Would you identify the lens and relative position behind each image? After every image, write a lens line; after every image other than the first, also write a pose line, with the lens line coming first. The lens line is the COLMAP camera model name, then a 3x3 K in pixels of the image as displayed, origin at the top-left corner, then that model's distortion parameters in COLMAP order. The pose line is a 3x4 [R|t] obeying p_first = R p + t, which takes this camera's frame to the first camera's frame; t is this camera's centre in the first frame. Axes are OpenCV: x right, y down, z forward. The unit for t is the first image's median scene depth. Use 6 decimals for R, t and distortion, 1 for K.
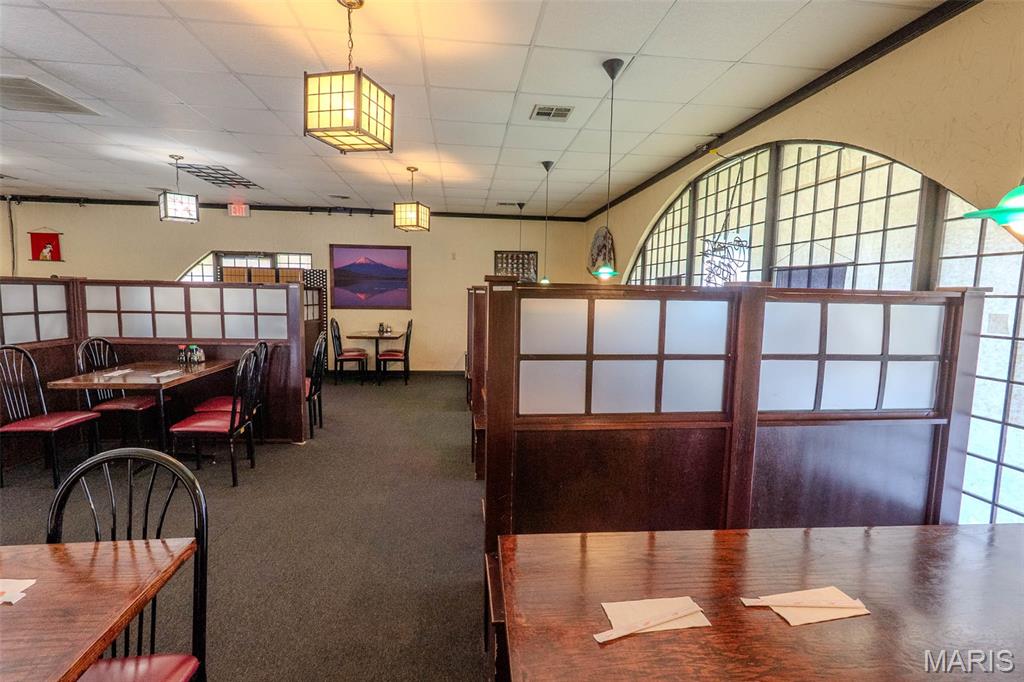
lens RADIAL K [[467.3, 0, 513.9], [0, 467.3, 339.8], [0, 0, 1]] dist [-0.004828, 0.000073]
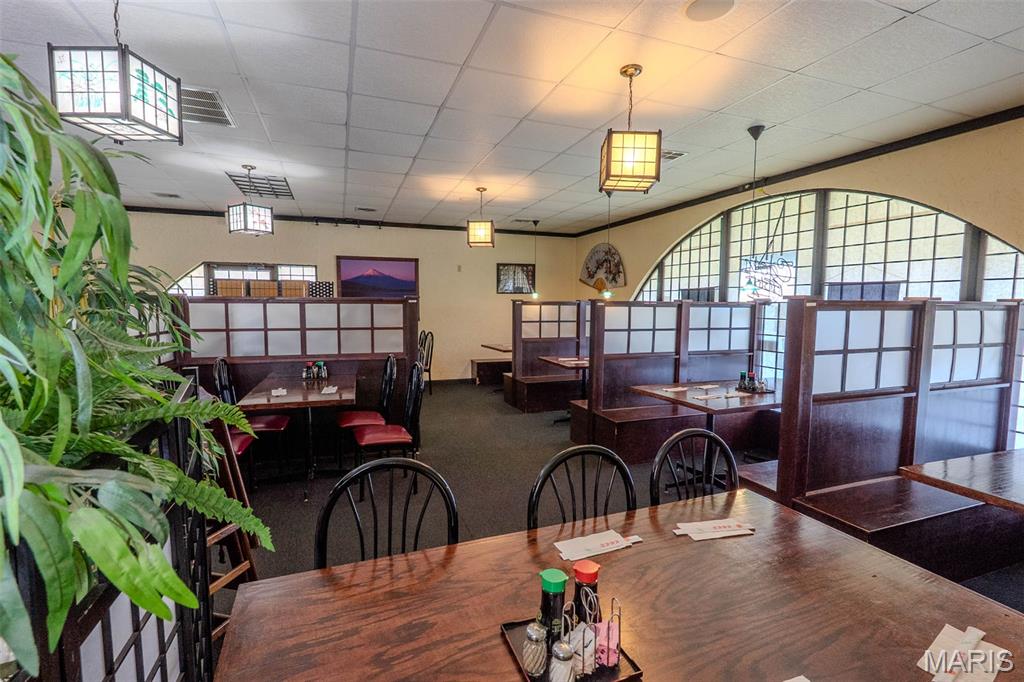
lens RADIAL K [[469.6, 0, 511.4], [0, 469.6, 339.0], [0, 0, 1]] dist [-0.004538, -0.000586]
pose [[0.972552, -0.030529, 0.230675, -0.492071], [0.034807, 0.999289, -0.014496, -0.006924], [-0.230068, 0.022127, 0.972923, -0.064563]]
